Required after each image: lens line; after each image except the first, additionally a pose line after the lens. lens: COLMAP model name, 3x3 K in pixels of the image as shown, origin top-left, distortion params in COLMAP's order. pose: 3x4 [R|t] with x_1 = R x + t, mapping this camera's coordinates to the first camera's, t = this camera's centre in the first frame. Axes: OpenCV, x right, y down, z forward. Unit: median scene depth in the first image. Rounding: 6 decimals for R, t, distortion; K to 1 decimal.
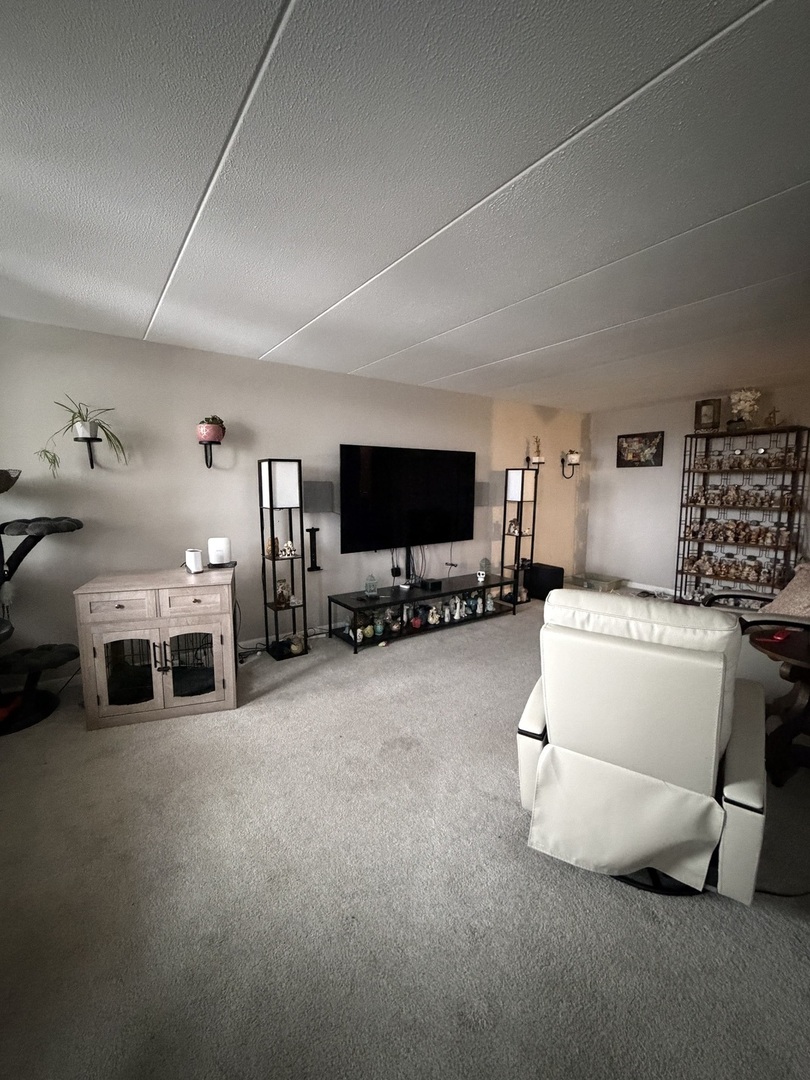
lens RADIAL K [[441.7, 0, 406.4], [0, 441.7, 533.0], [0, 0, 1]] dist [0.001654, 0.000213]
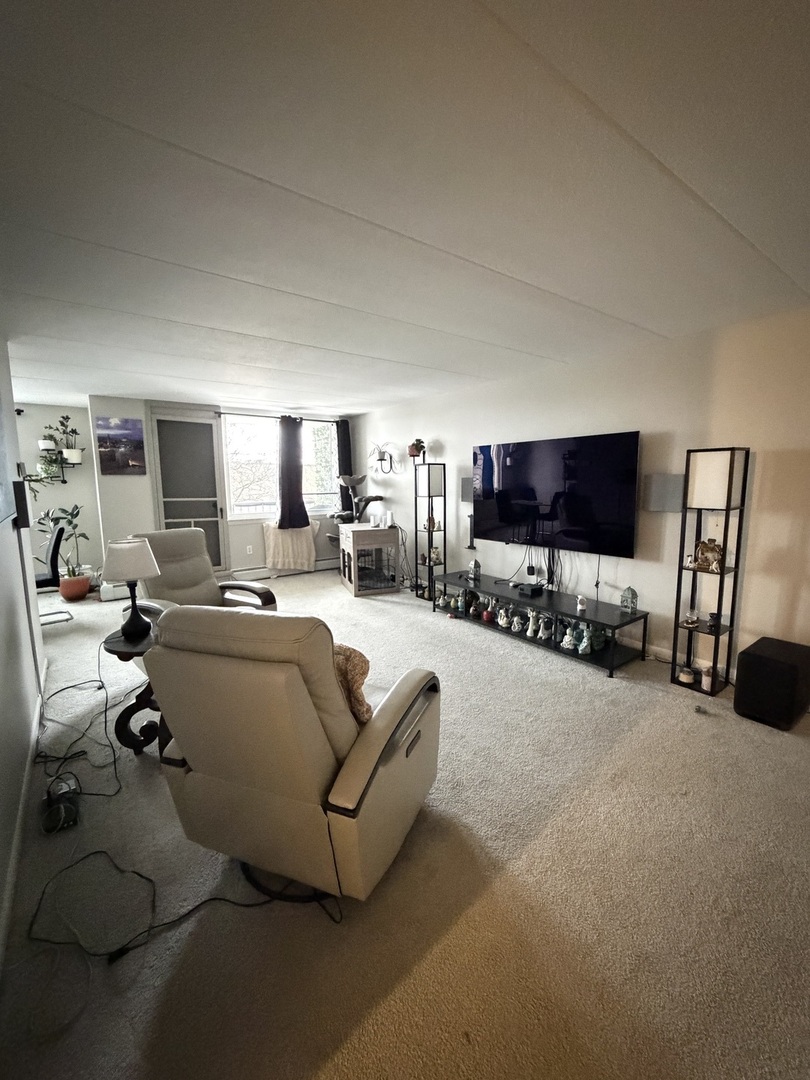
lens RADIAL K [[441.7, 0, 404.7], [0, 441.7, 536.0], [0, 0, 1]] dist [0.001654, 0.000213]
pose [[0.002600, 0.120720, -0.992683, 0.903293], [-0.105304, 0.987200, 0.119777, -0.071265], [0.994437, 0.104222, 0.015279, 0.688882]]
